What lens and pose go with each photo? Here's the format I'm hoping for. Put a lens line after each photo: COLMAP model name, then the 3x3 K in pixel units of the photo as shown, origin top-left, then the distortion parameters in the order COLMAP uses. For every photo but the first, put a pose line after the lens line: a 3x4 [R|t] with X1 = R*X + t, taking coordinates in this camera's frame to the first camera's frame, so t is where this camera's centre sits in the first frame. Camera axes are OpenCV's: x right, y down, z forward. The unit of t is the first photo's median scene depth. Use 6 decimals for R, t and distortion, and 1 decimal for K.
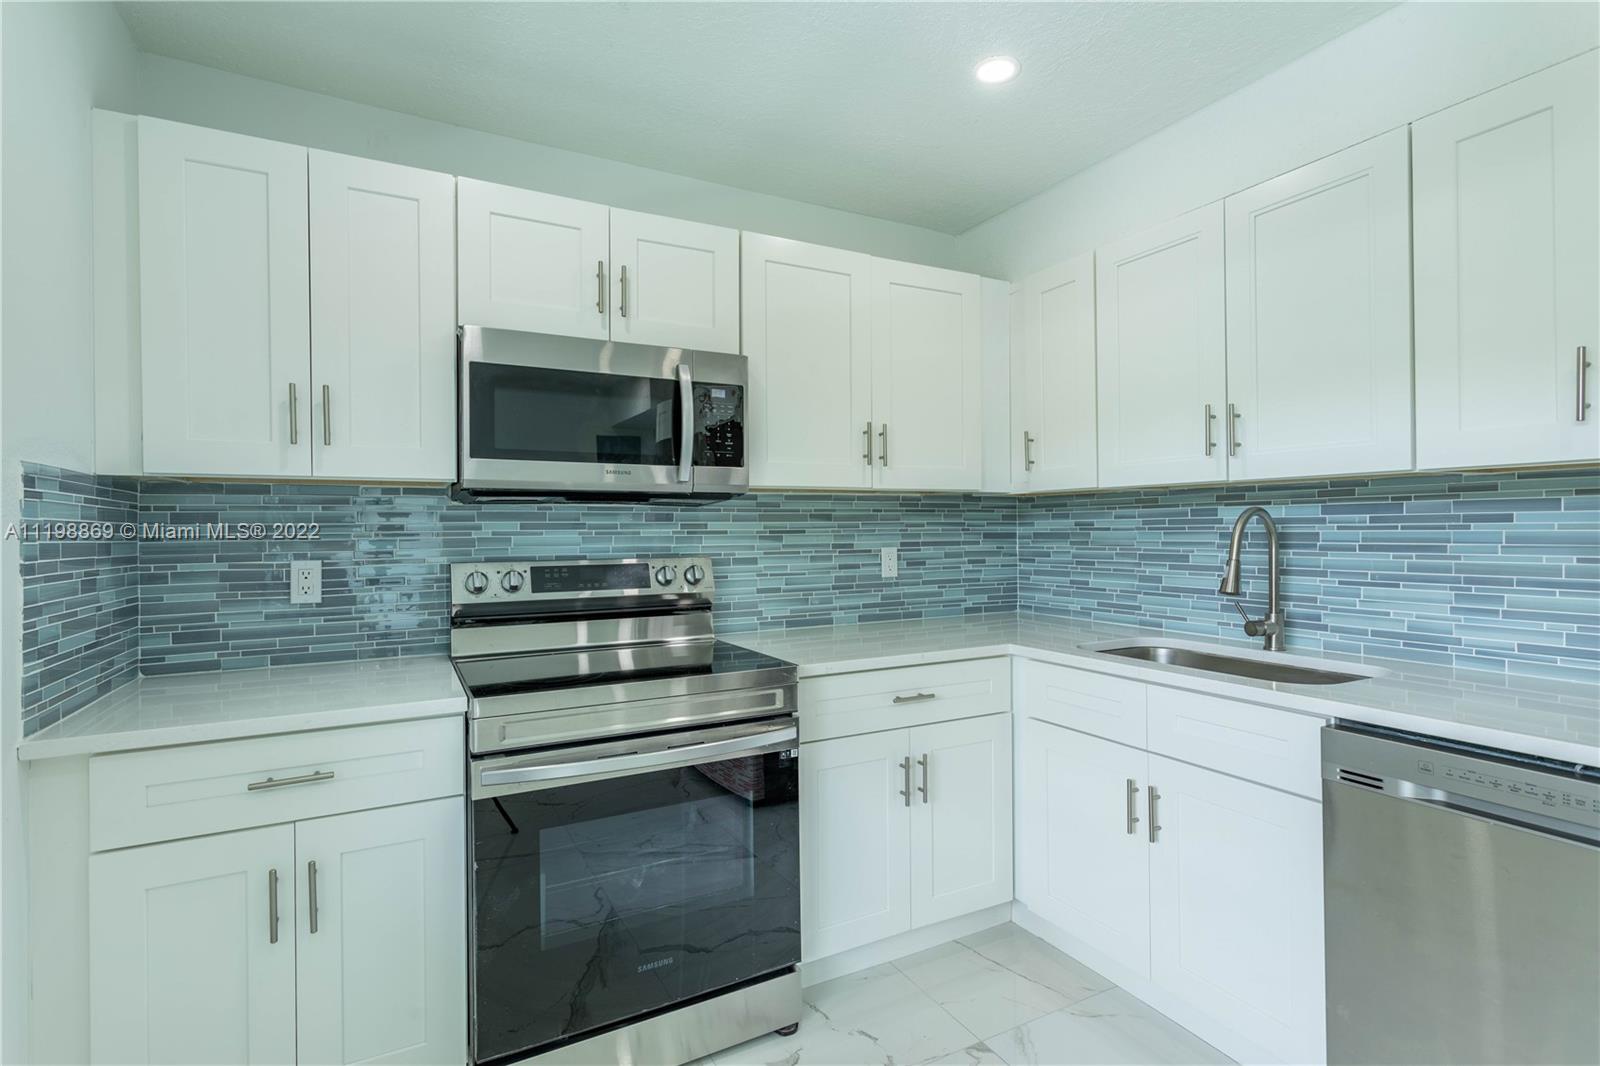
lens RADIAL K [[756.6, 0, 801.0], [0, 756.6, 527.9], [0, 0, 1]] dist [0.003143, -0.002426]
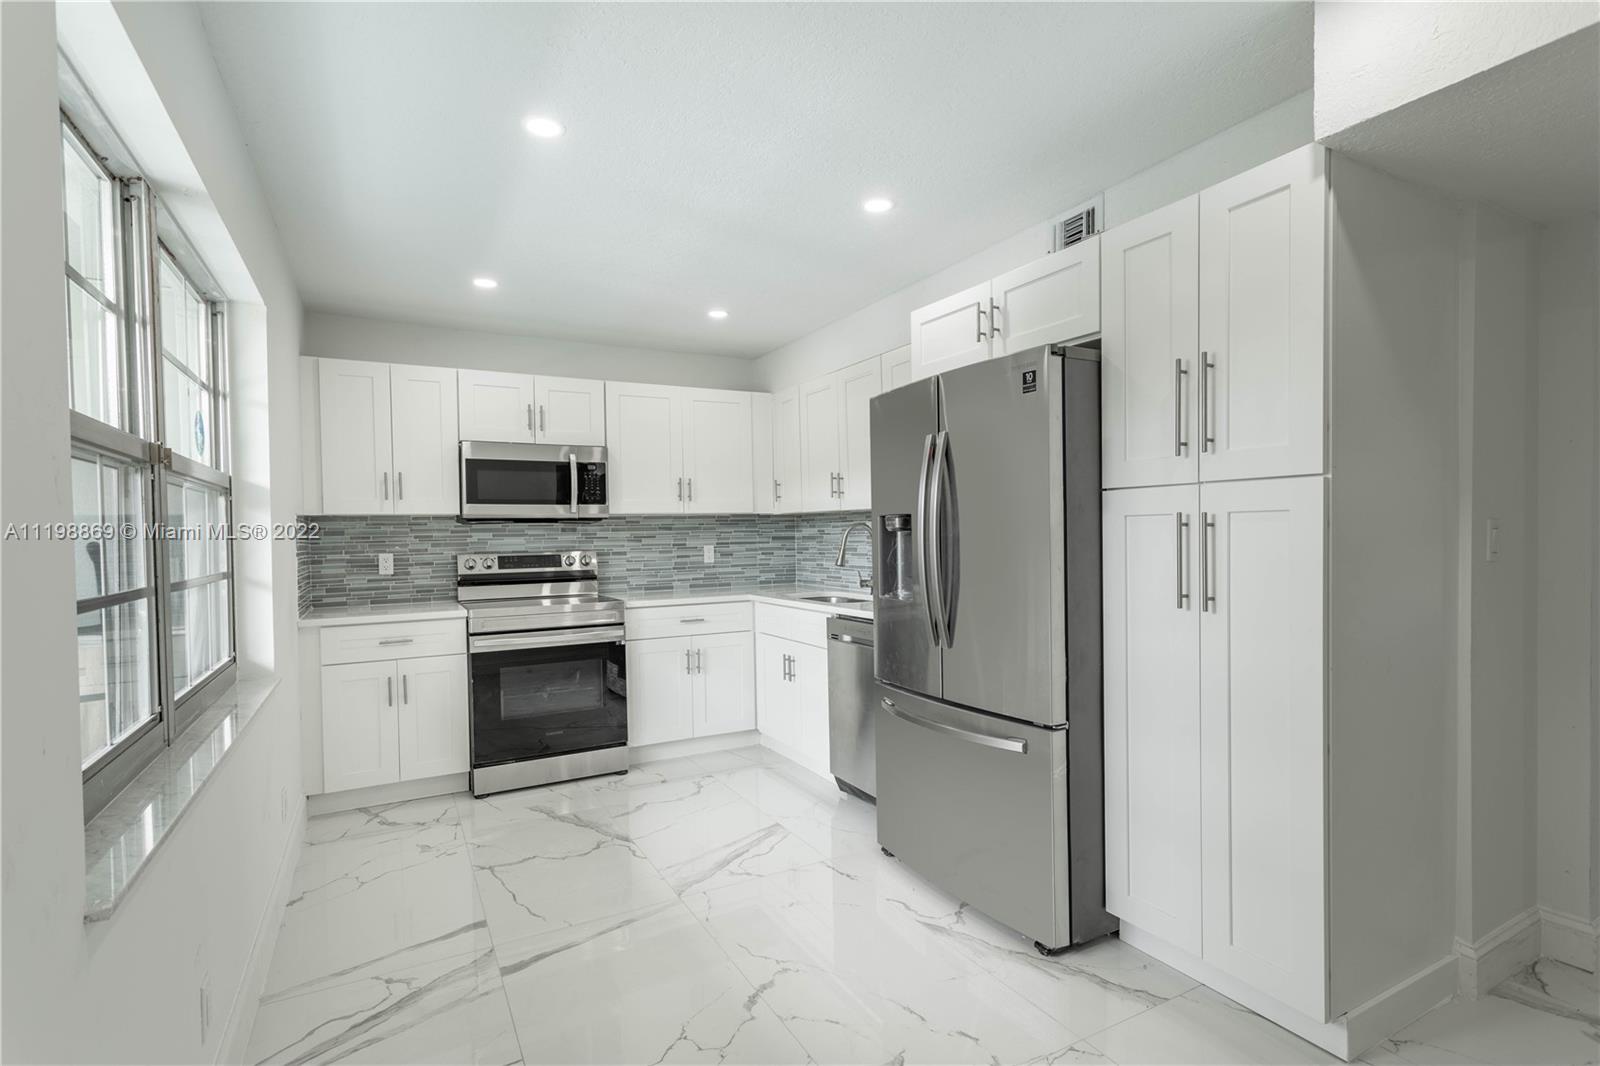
lens RADIAL K [[756.6, 0, 797.7], [0, 756.6, 544.9], [0, 0, 1]] dist [0.003143, -0.002426]
pose [[0.999936, -0.009019, 0.006787, 0.418566], [0.008898, 0.999805, 0.017652, -0.005651], [-0.006944, -0.017590, 0.999821, -0.992881]]
